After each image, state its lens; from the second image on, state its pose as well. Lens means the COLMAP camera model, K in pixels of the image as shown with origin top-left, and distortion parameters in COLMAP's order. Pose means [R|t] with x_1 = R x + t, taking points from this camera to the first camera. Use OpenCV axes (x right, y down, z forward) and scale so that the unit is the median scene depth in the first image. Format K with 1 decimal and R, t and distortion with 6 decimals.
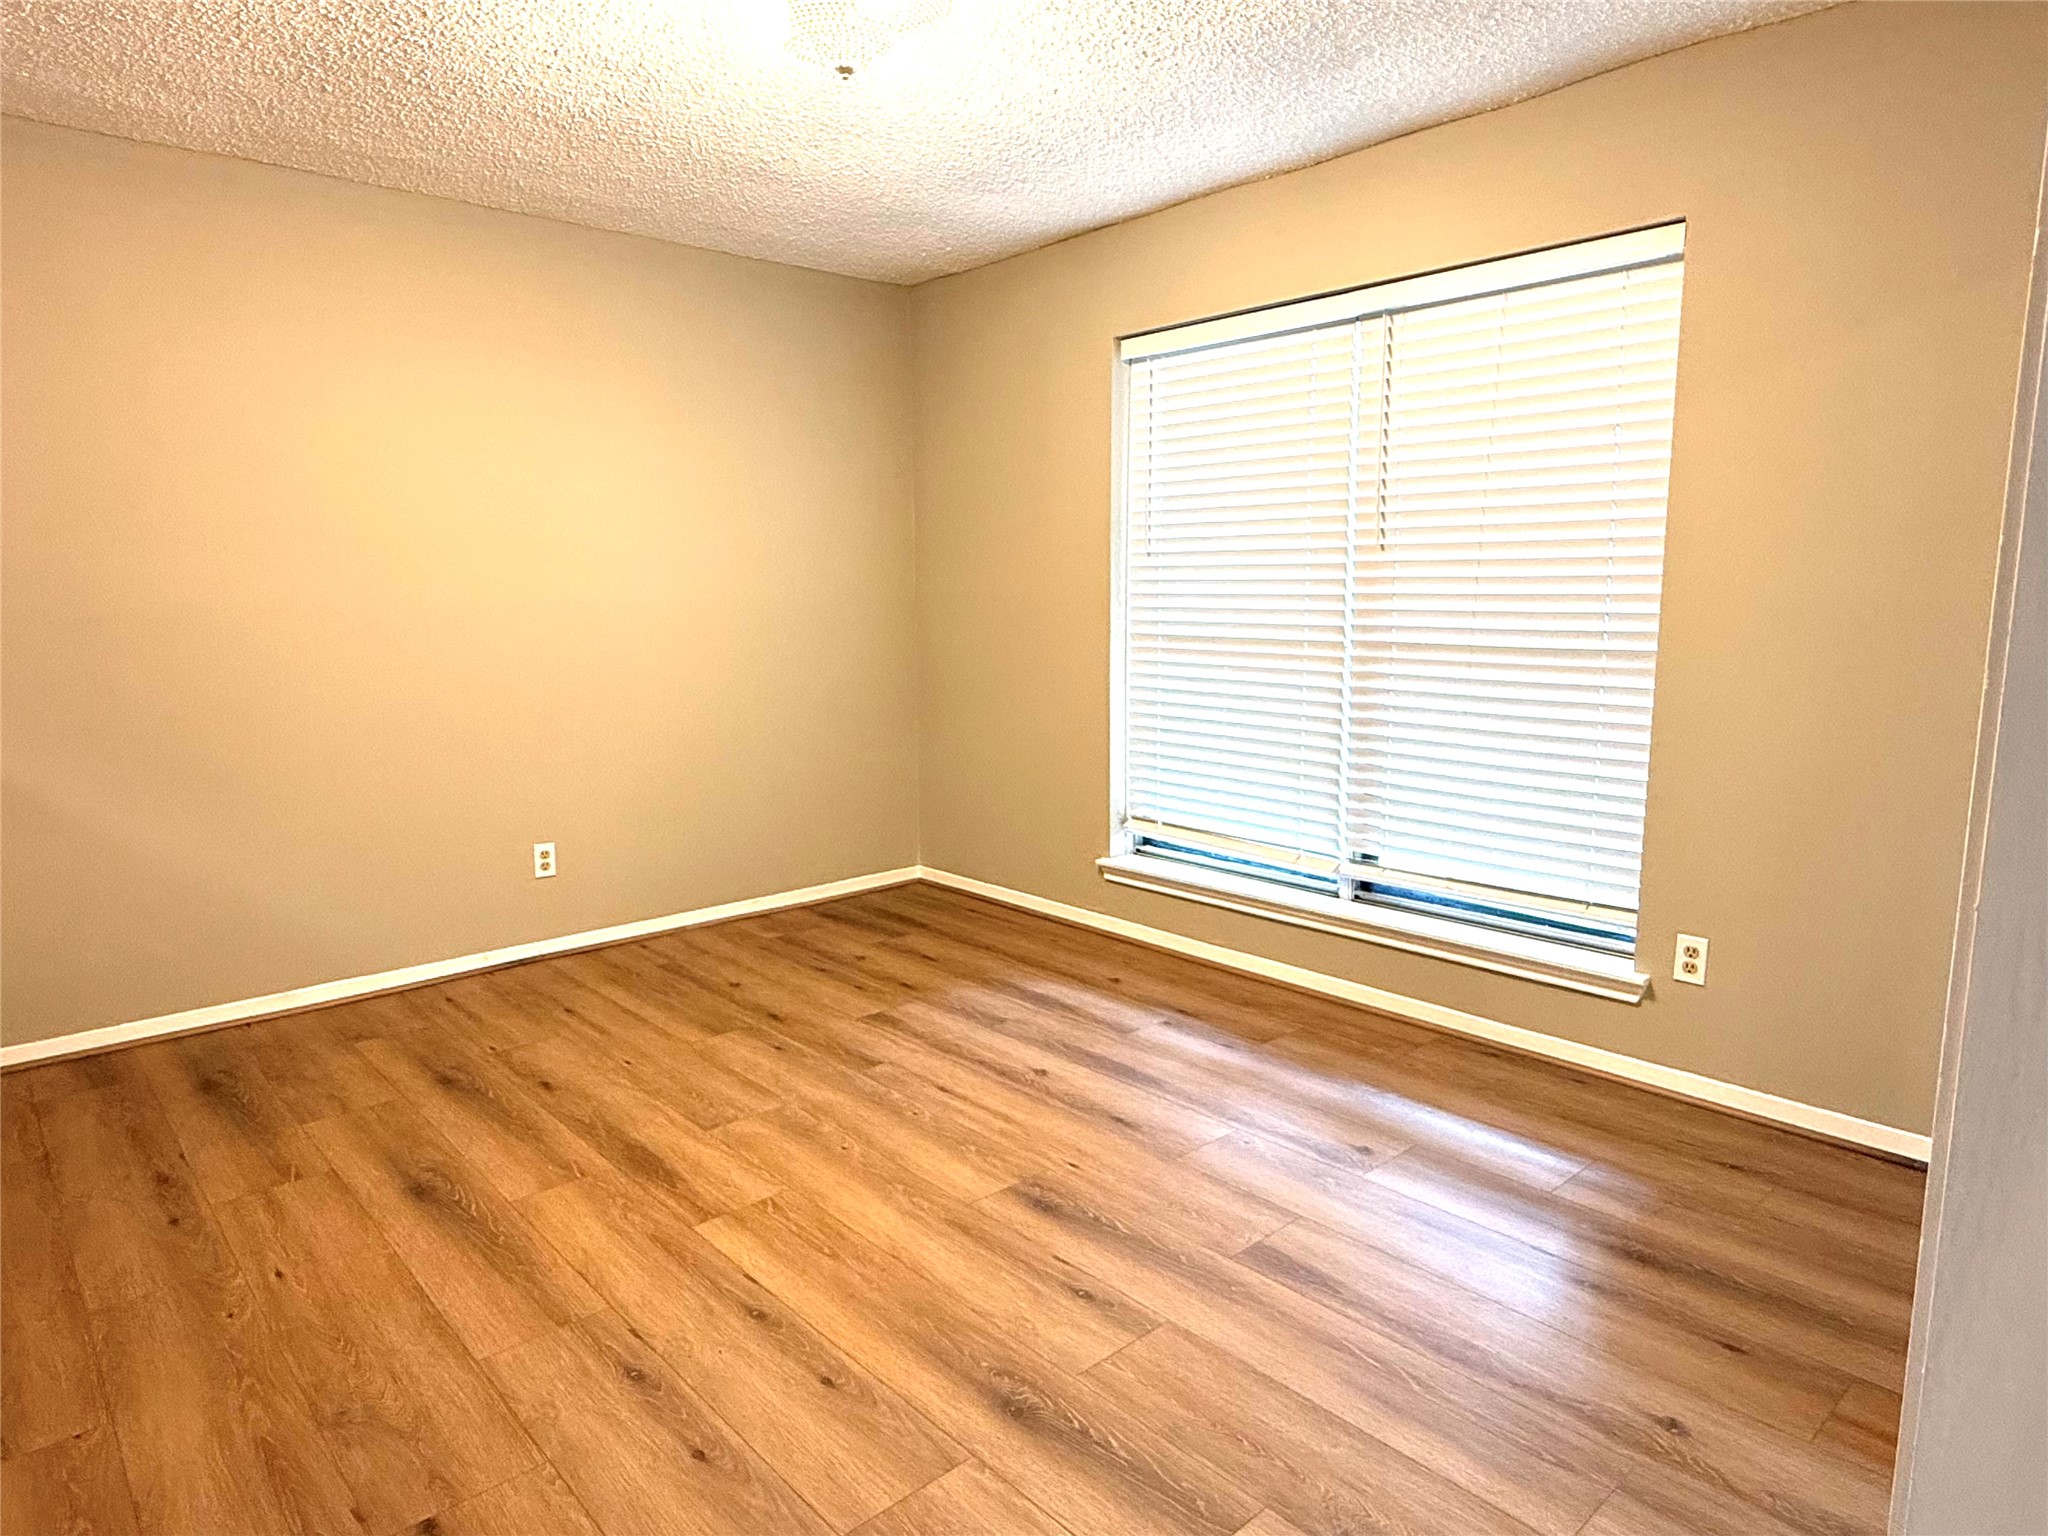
lens RADIAL K [[1224.8, 0, 1024.0], [0, 1224.8, 768.0], [0, 0, 1]] dist [0.005336, -0.001937]
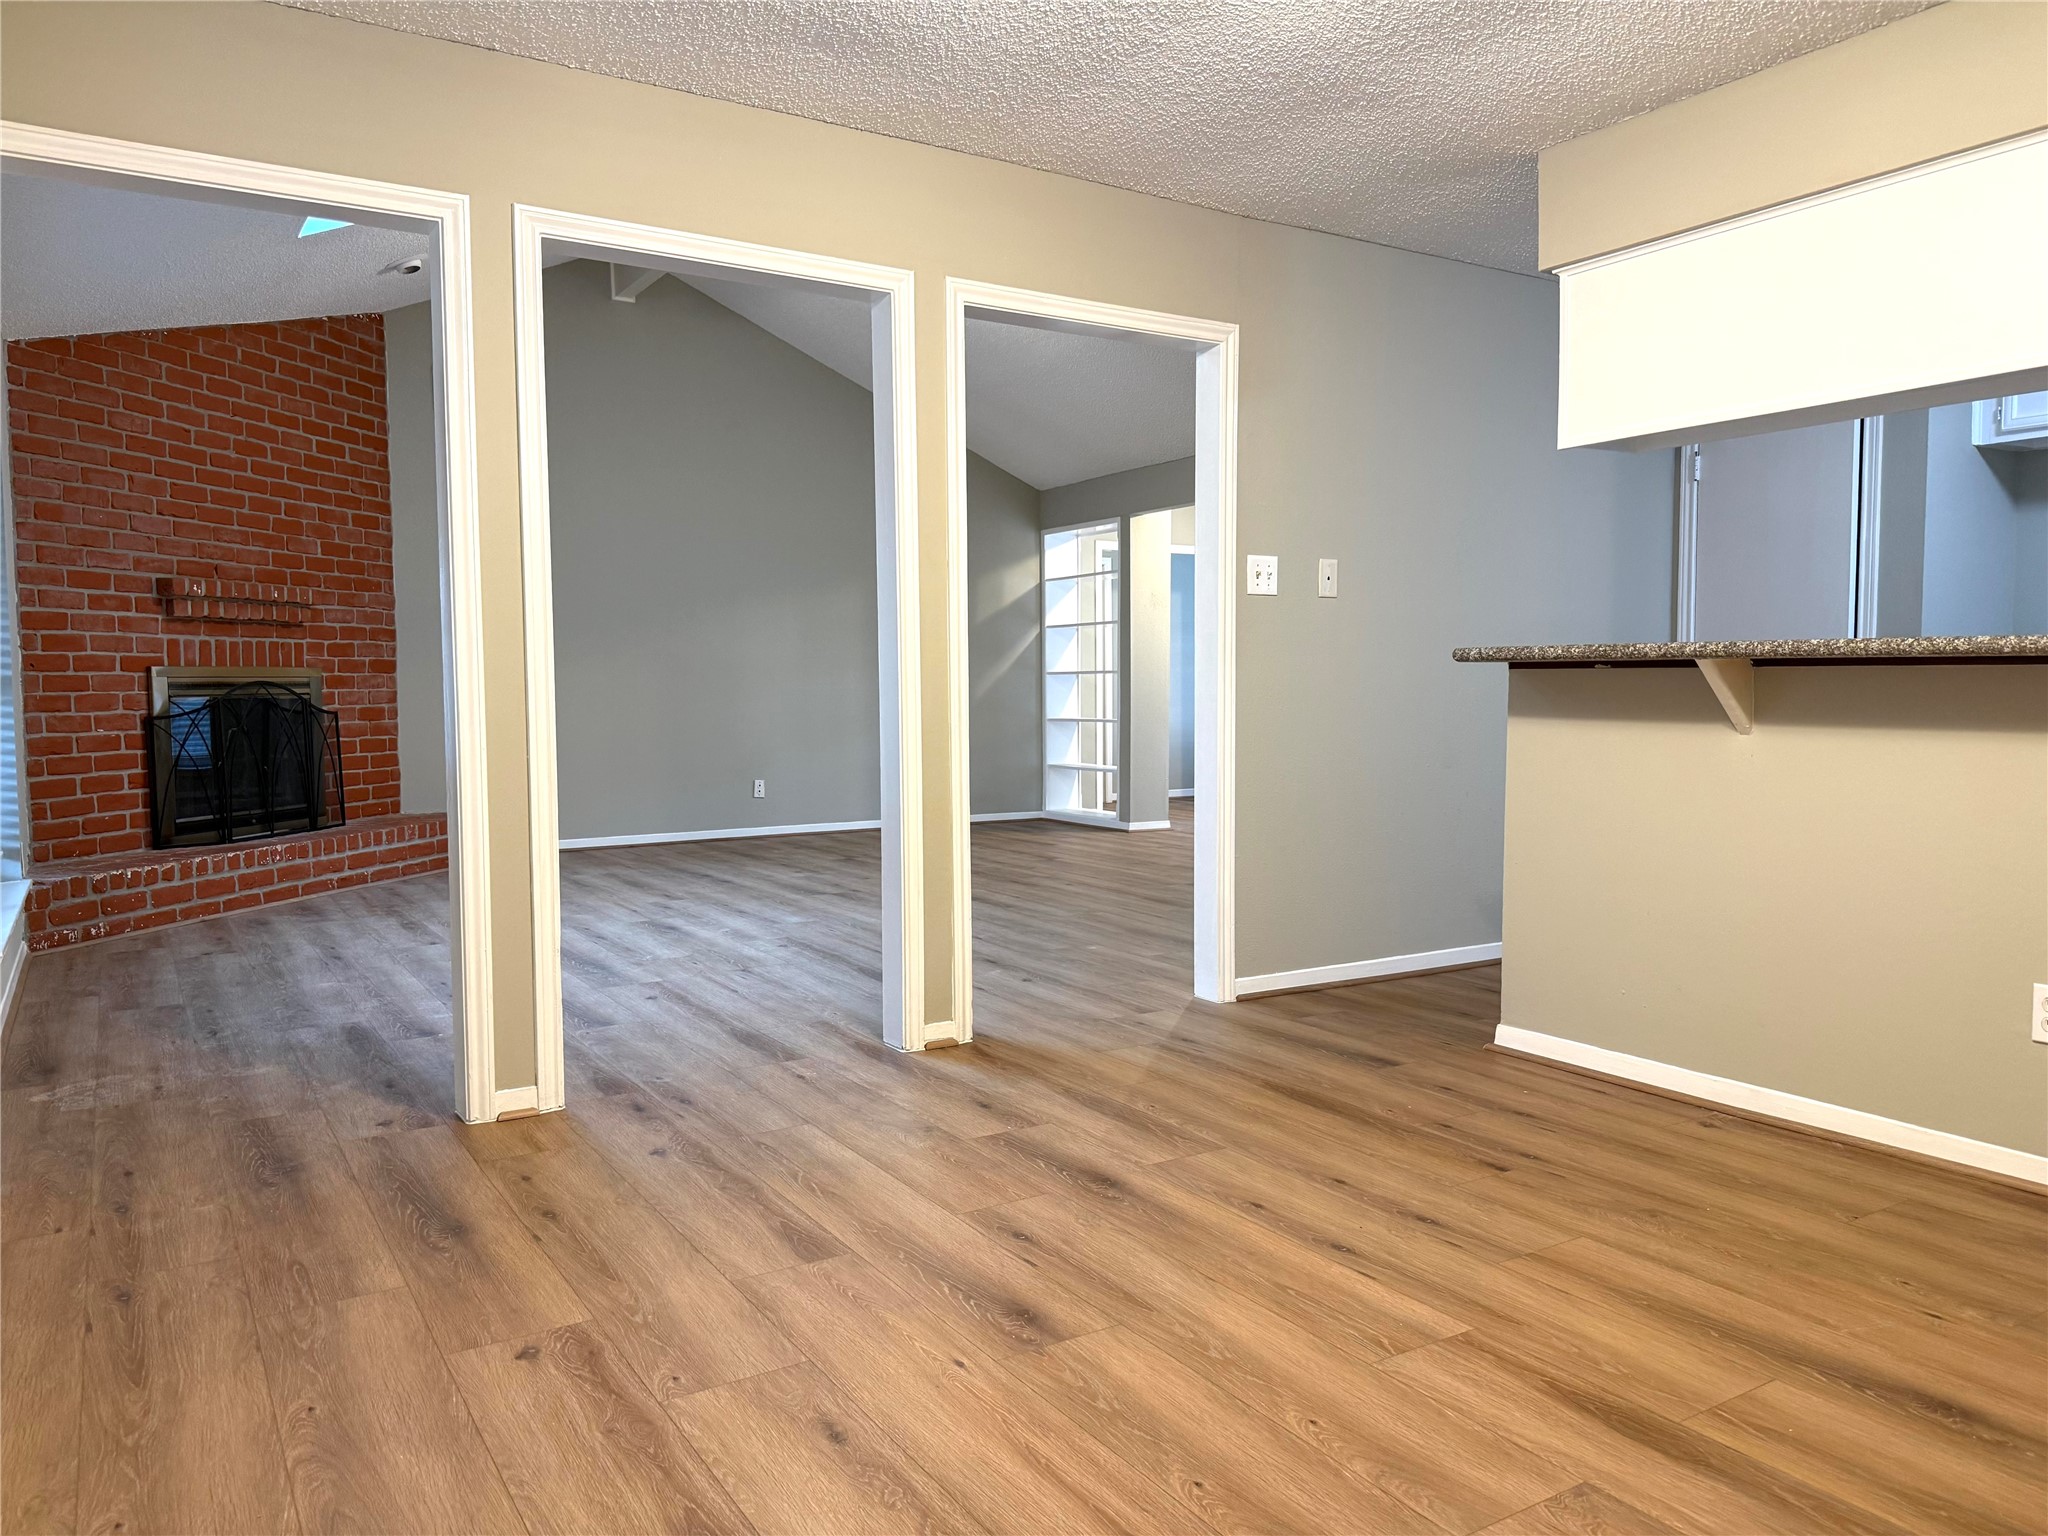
lens RADIAL K [[1434.6, 0, 1024.0], [0, 1434.6, 768.0], [0, 0, 1]] dist [0.059050, -0.070368]
pose [[-0.983516, 0.000701, 0.180818, -0.154889], [0.038116, 0.978326, 0.203534, -0.177970], [-0.176756, 0.207071, -0.962226, 1.876005]]
